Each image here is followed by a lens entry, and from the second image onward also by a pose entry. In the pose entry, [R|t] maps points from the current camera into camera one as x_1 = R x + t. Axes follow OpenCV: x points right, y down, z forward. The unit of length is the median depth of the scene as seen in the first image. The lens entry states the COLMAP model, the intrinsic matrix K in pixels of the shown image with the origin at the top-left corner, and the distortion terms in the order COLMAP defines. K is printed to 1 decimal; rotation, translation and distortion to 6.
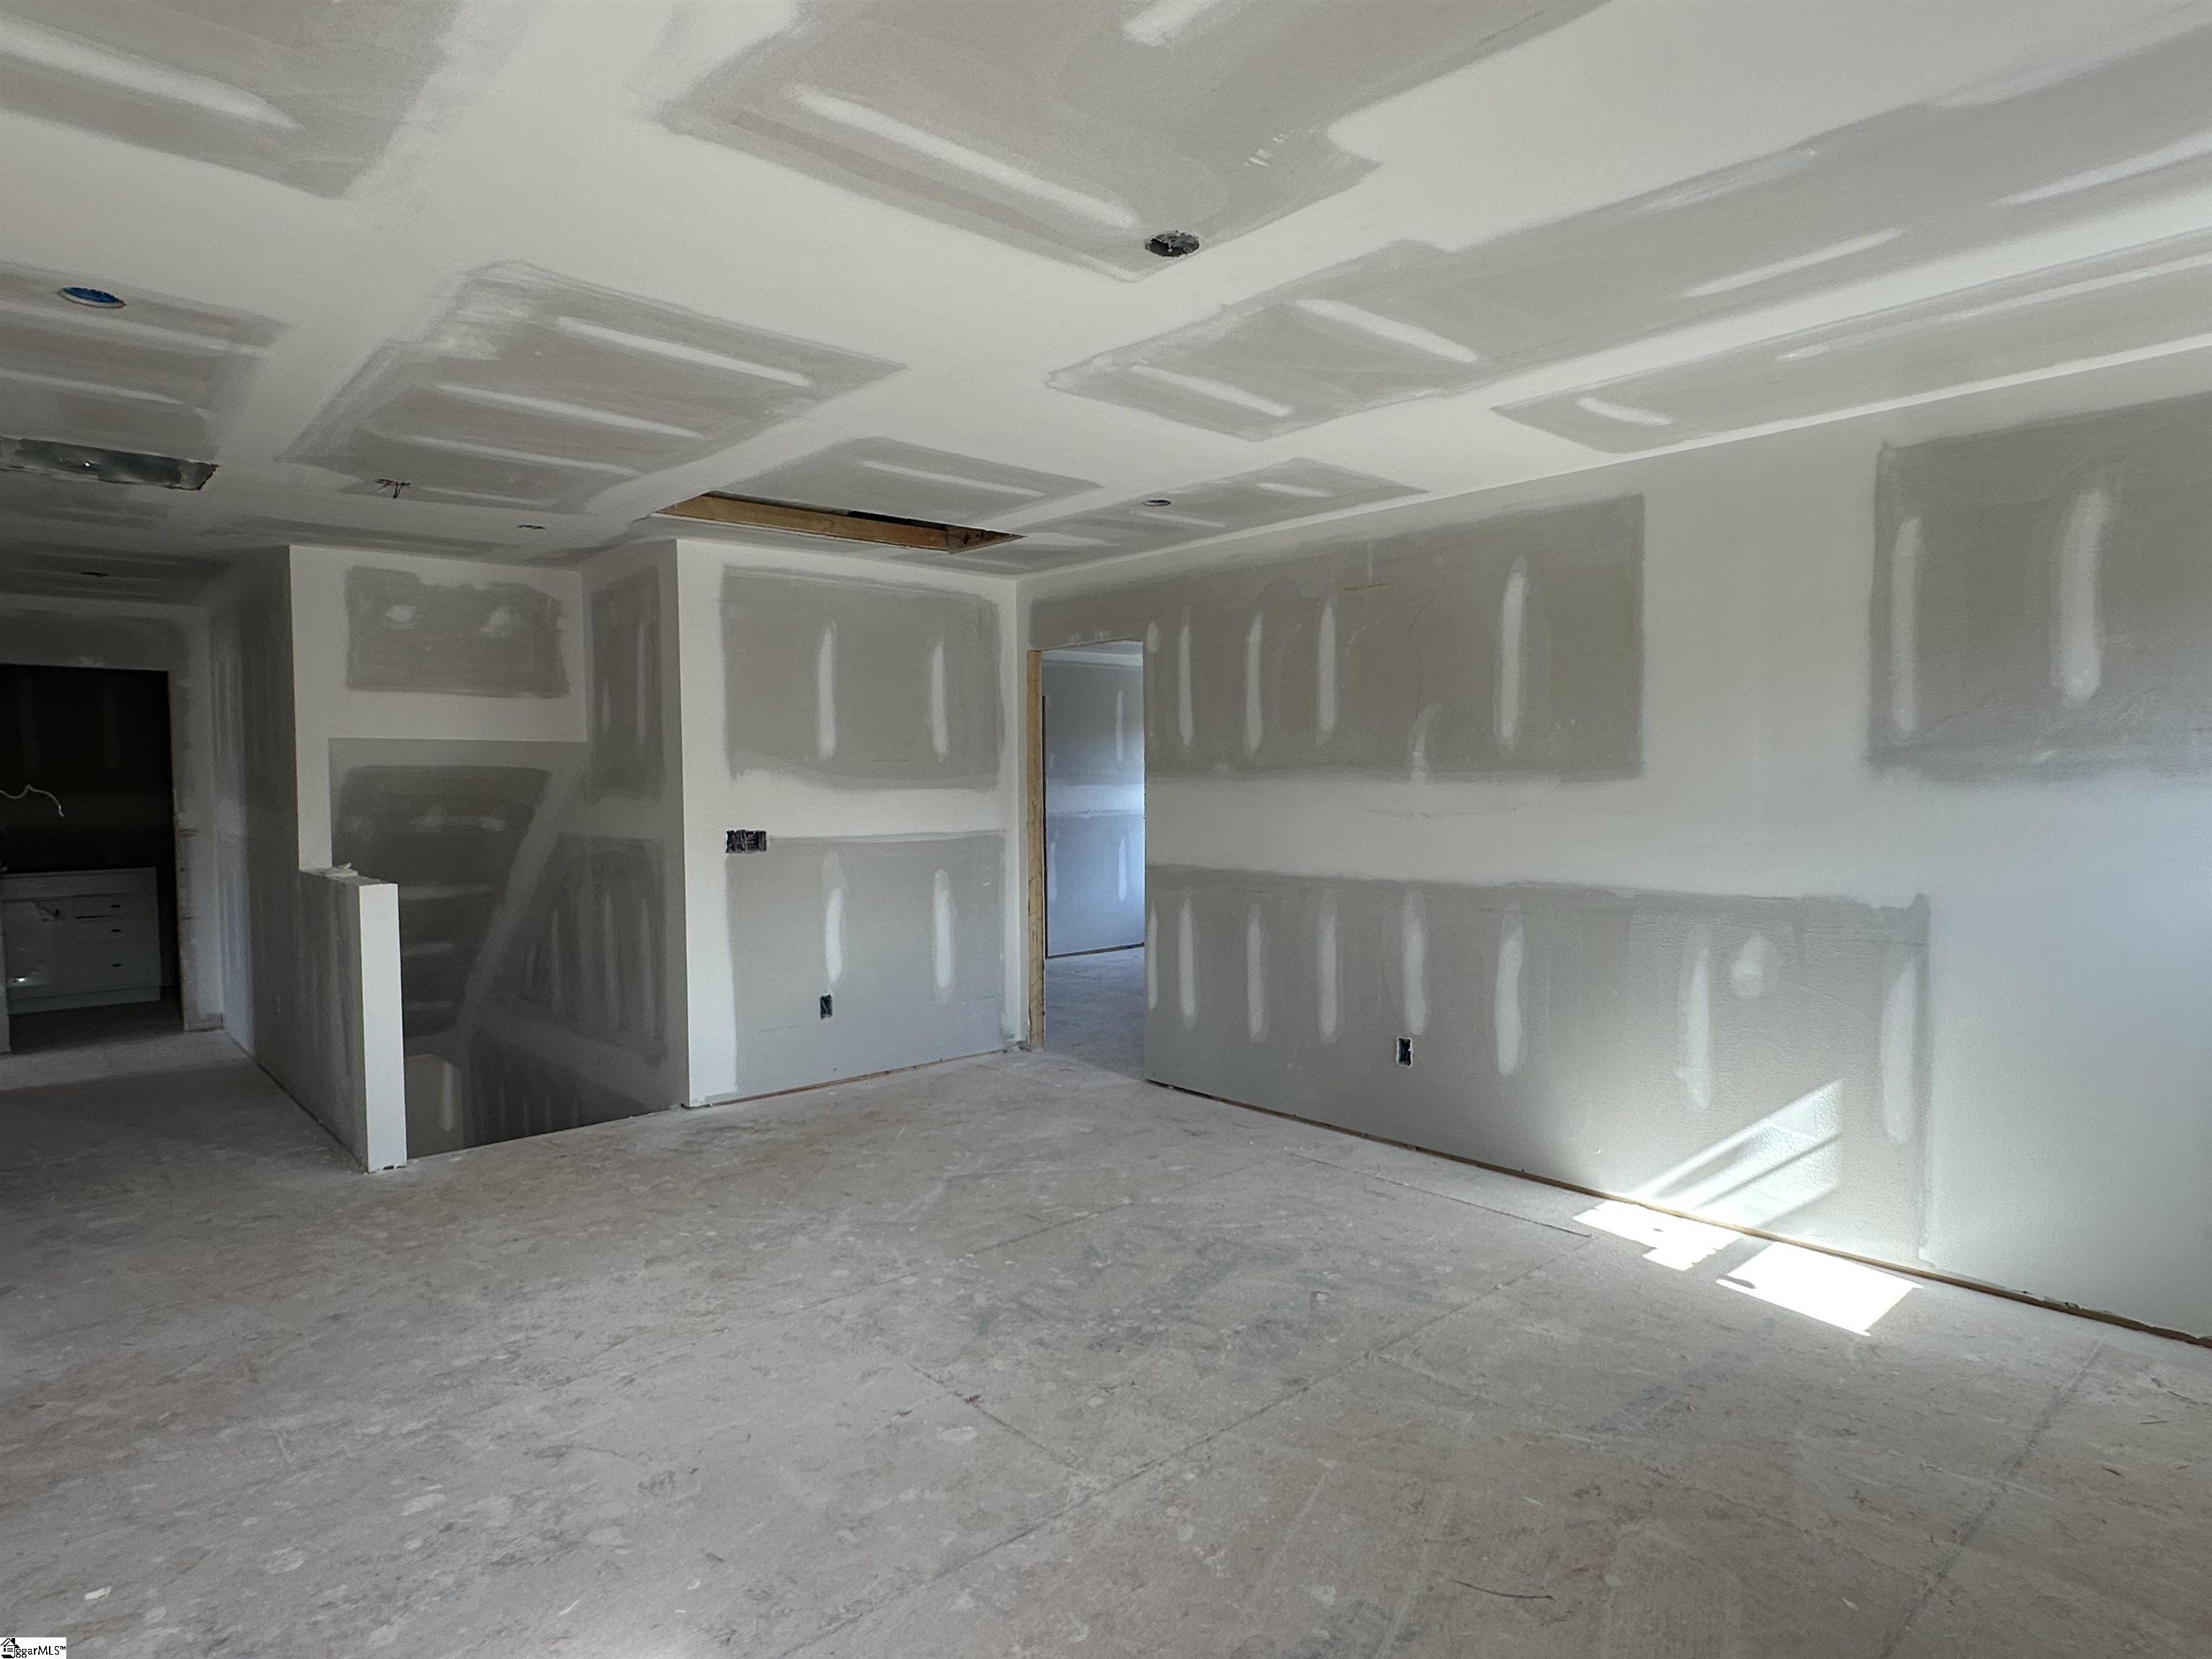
lens RADIAL K [[1250.3, 0, 1100.6], [0, 1250.3, 834.2], [0, 0, 1]] dist [-0.002702, 0.001308]
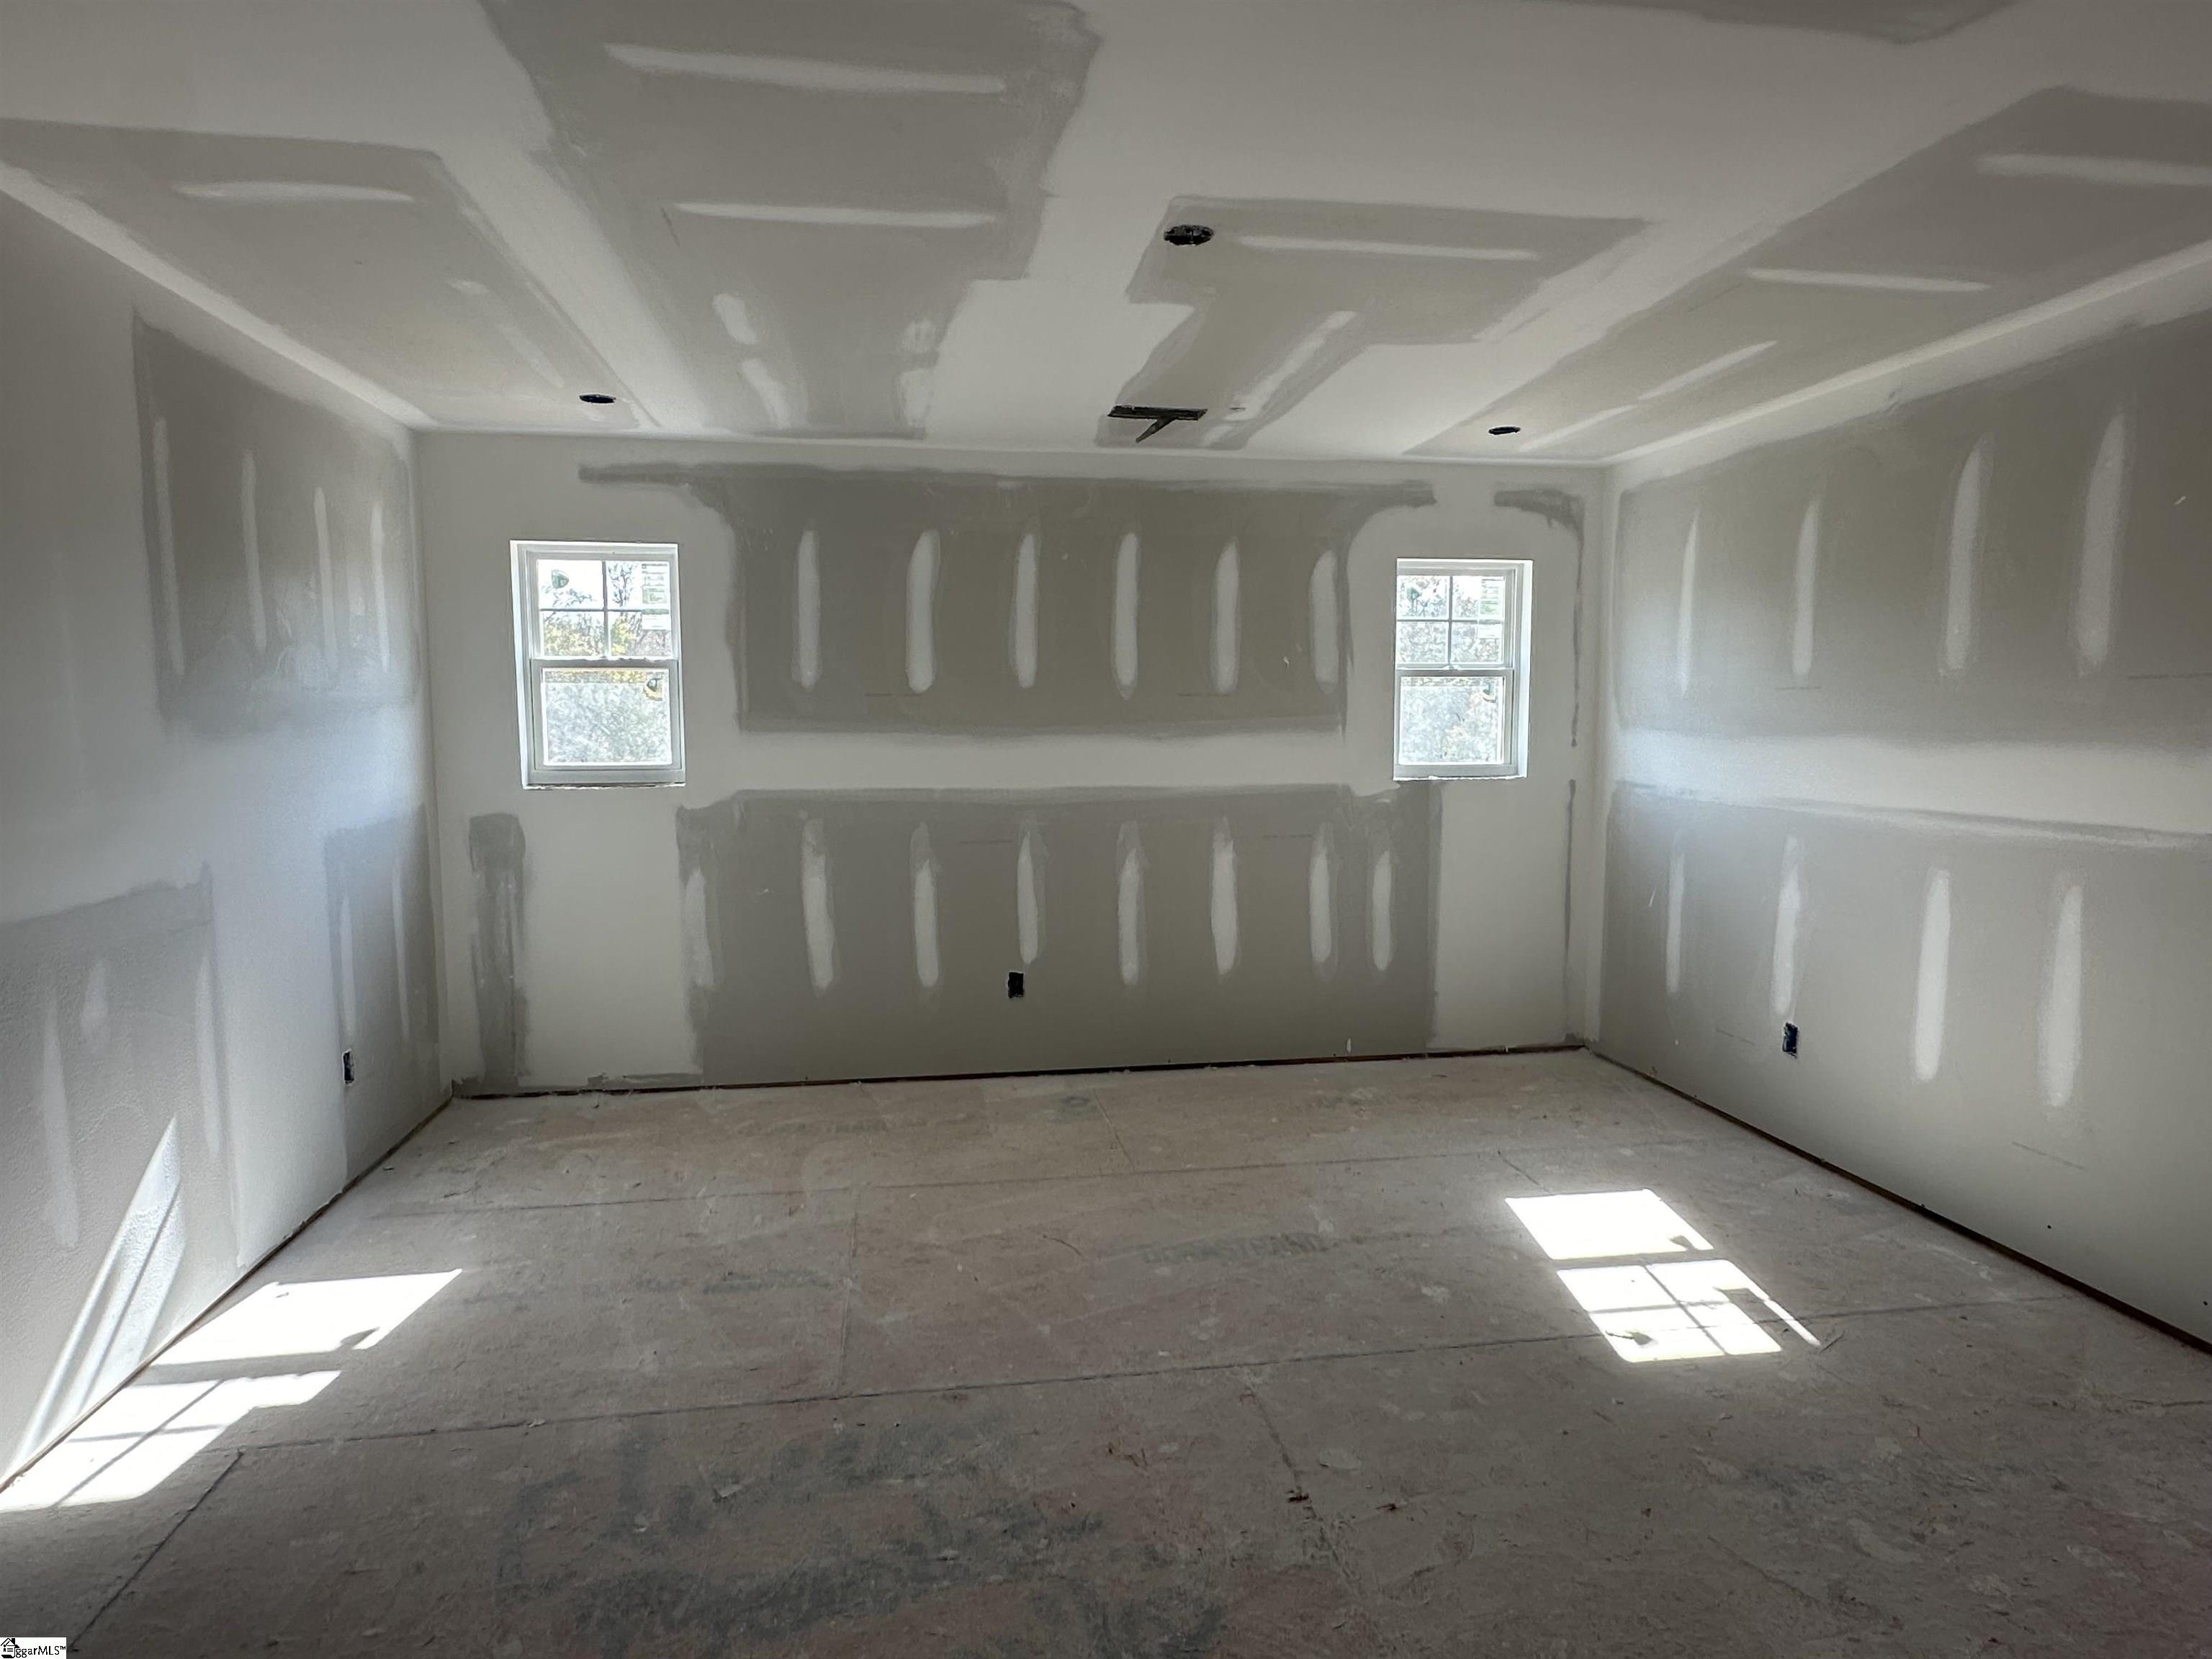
lens RADIAL K [[1250.3, 0, 1100.6], [0, 1250.3, 834.2], [0, 0, 1]] dist [-0.002702, 0.001308]
pose [[-0.841006, -0.038655, 0.539643, -0.450041], [0.033218, 0.991873, 0.122817, -0.077430], [-0.540005, 0.121215, -0.832887, 1.845905]]
